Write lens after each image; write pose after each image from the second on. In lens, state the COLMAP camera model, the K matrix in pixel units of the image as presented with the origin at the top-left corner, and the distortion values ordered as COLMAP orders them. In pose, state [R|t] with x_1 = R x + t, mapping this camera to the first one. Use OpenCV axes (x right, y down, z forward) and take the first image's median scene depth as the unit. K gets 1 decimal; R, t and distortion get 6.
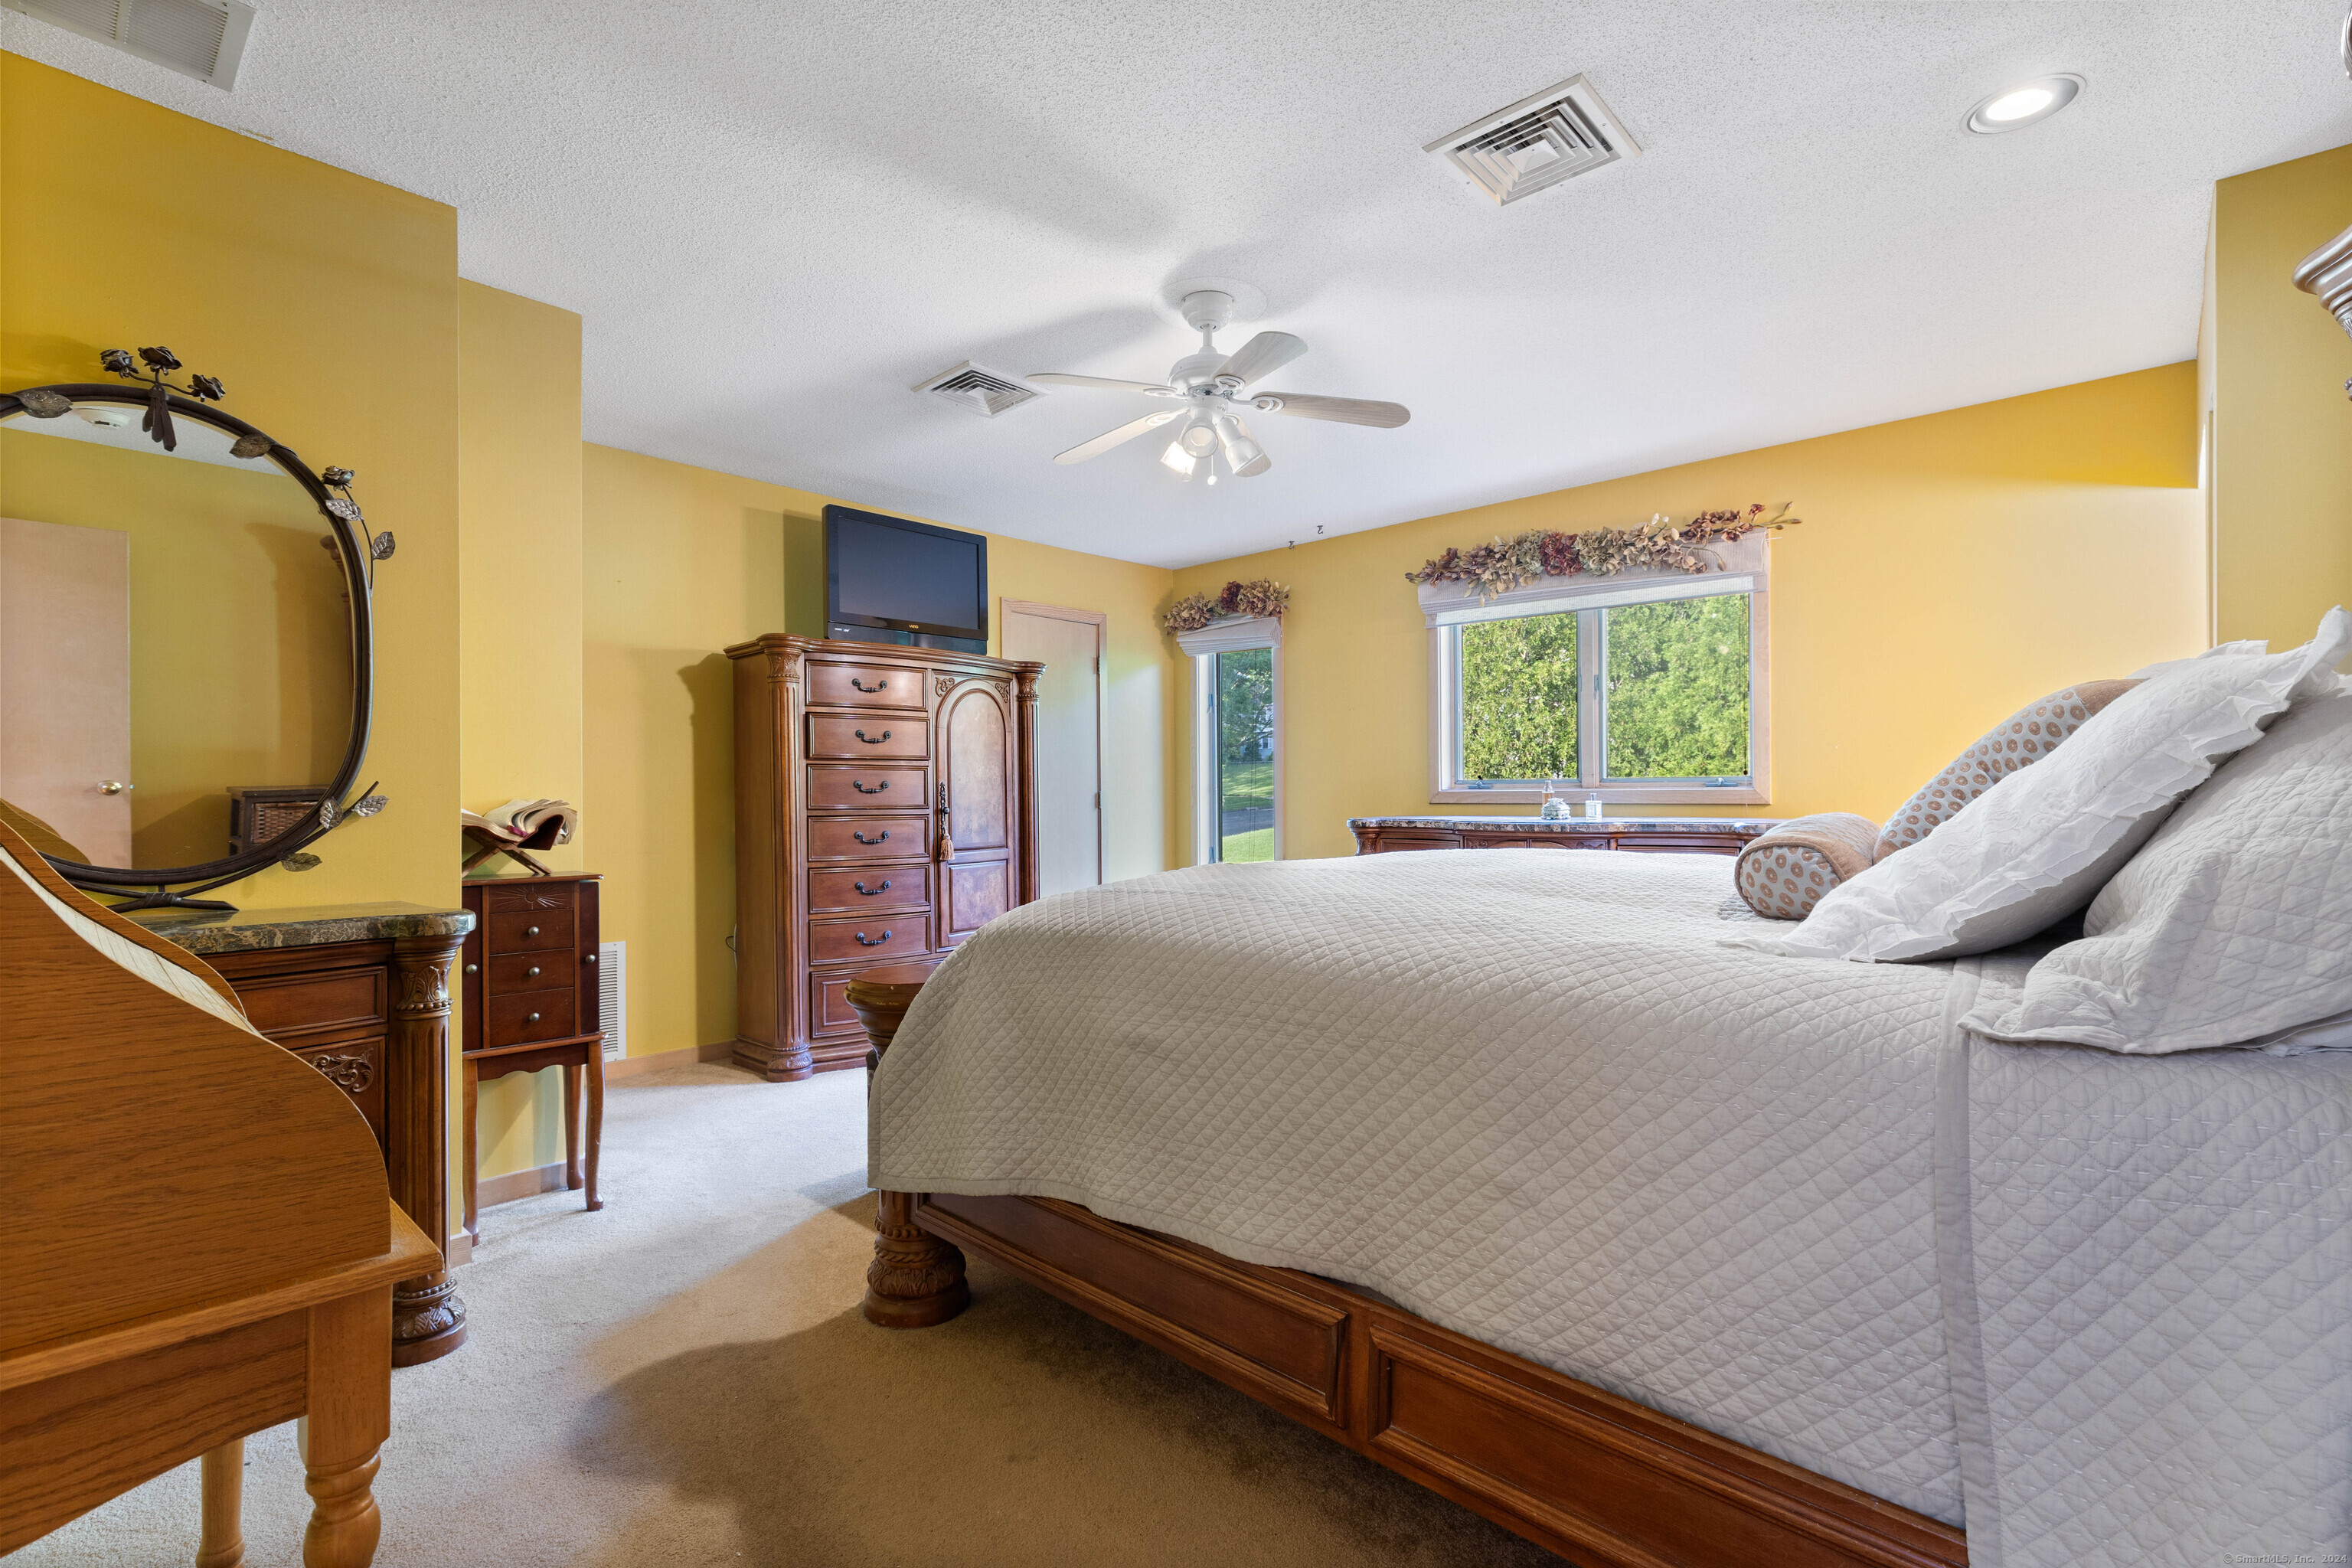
lens RADIAL K [[1068.3, 0, 1173.0], [0, 1068.3, 786.5], [0, 0, 1]] dist [0.004207, 0.000463]
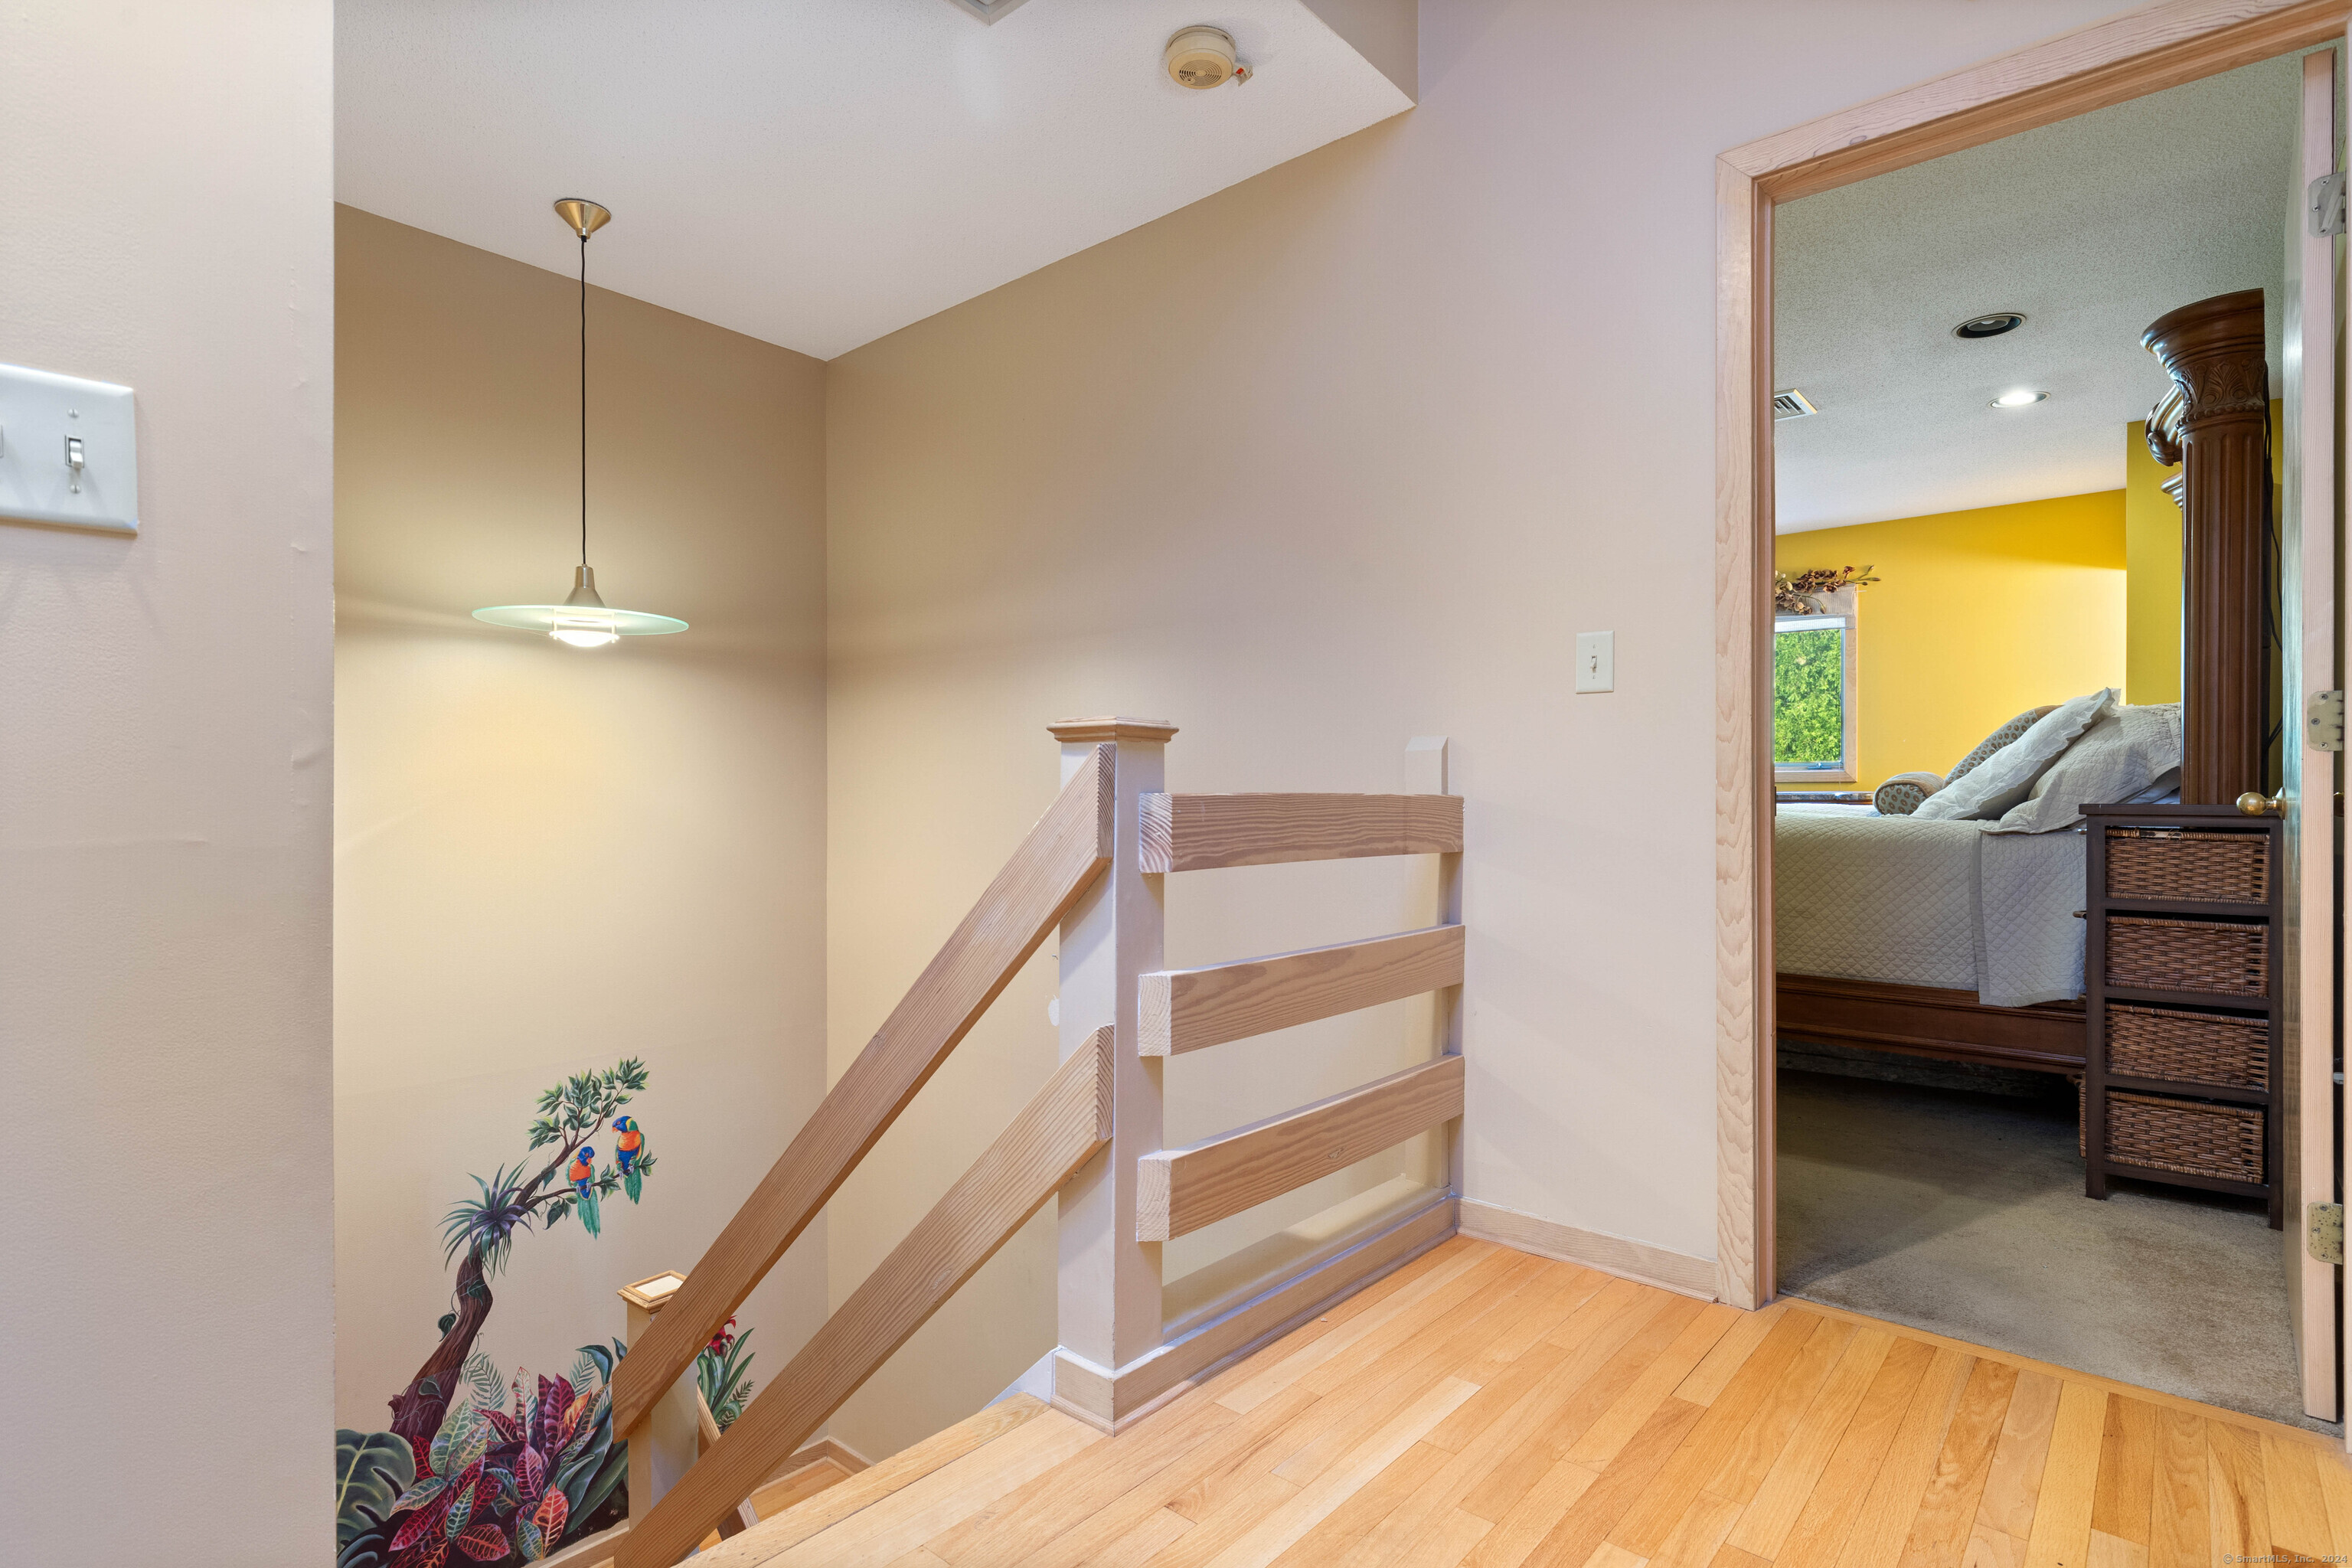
lens RADIAL K [[1161.2, 0, 1183.8], [0, 1161.2, 794.4], [0, 0, 1]] dist [-0.003017, 0.000422]
pose [[0.999789, 0.002565, 0.020399, -1.193699], [-0.002697, 0.999975, 0.006486, 0.089534], [-0.020382, -0.006539, 0.999771, -1.687514]]
